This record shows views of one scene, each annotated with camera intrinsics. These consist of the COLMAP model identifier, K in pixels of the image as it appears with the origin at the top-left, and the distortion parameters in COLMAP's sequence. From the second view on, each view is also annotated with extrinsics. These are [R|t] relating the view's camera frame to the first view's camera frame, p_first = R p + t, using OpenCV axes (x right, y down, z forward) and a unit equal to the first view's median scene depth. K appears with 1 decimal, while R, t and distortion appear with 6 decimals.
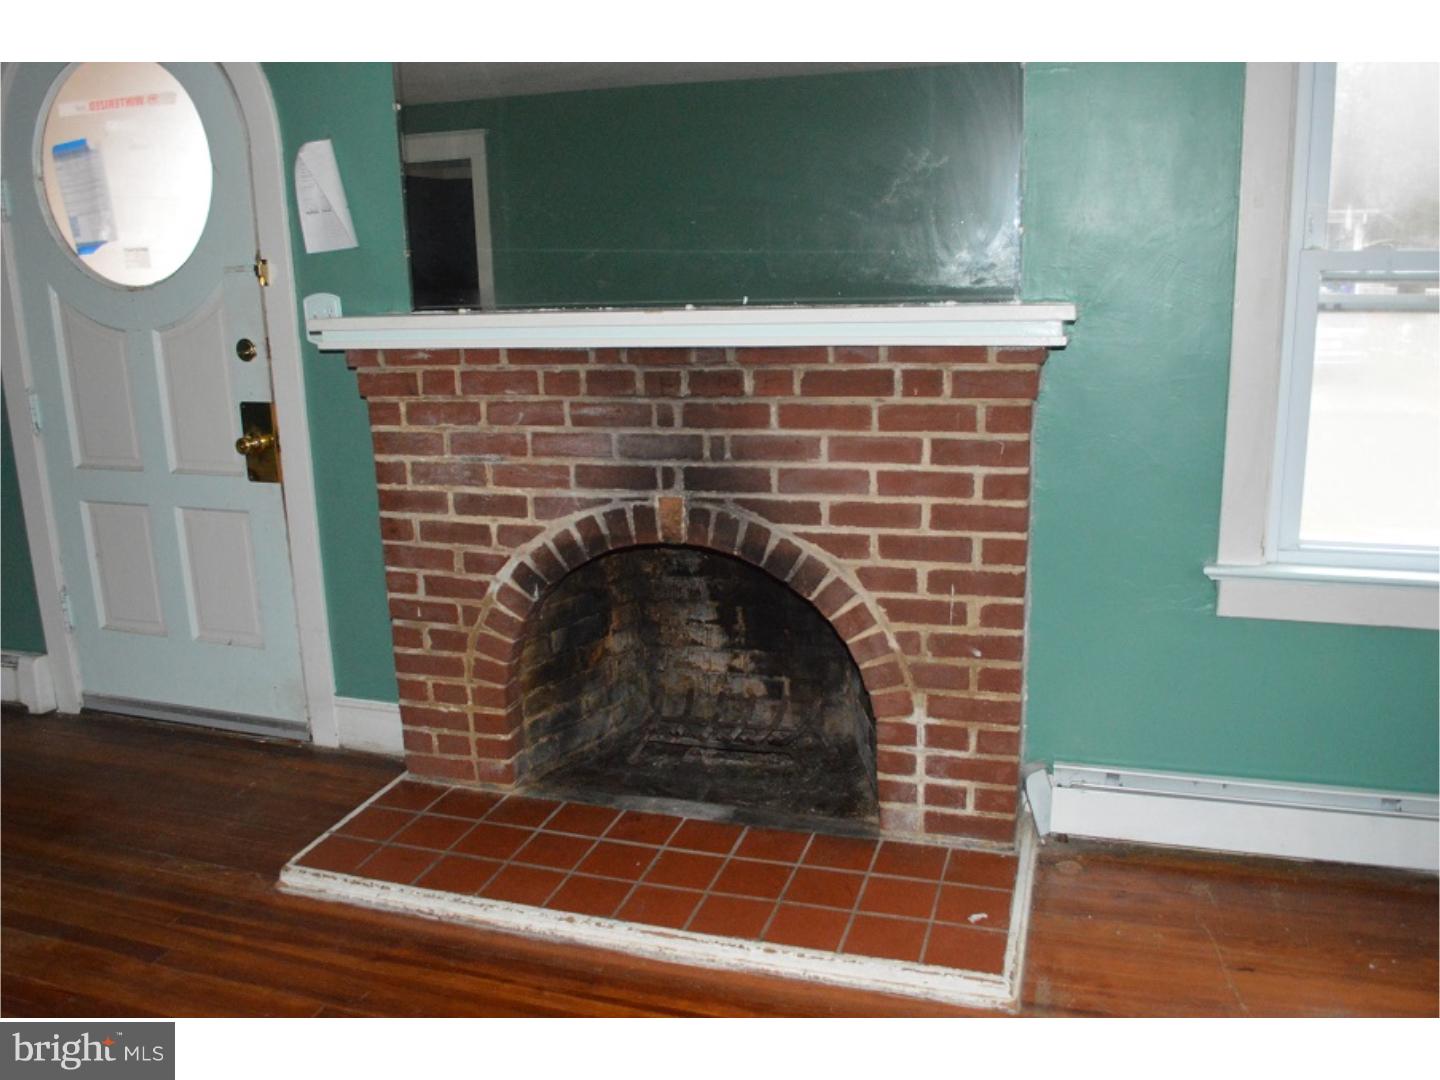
lens RADIAL K [[1198.6, 0, 720.0], [0, 1198.6, 540.0], [0, 0, 1]] dist [-0.083063, 0.004238]
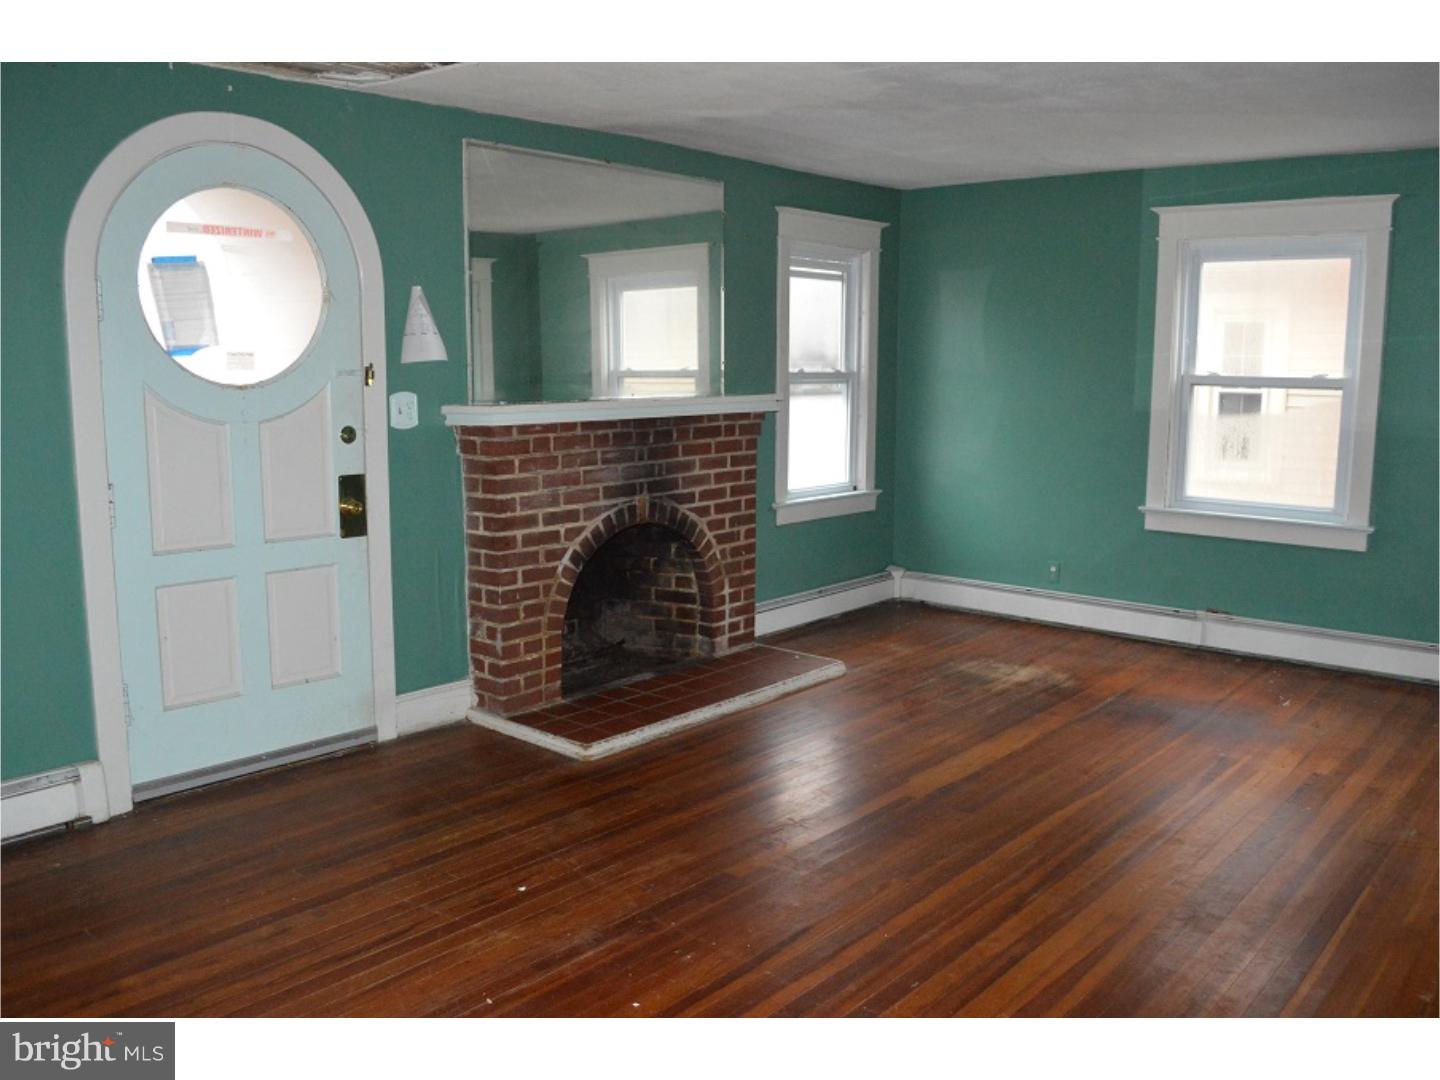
lens RADIAL K [[1198.6, 0, 720.0], [0, 1198.6, 540.0], [0, 0, 1]] dist [-0.083063, 0.004238]
pose [[0.381166, -0.108502, 0.918118, -1.675484], [0.207412, 0.977810, 0.029447, -0.001661], [-0.900940, 0.179204, 0.395213, 0.155171]]
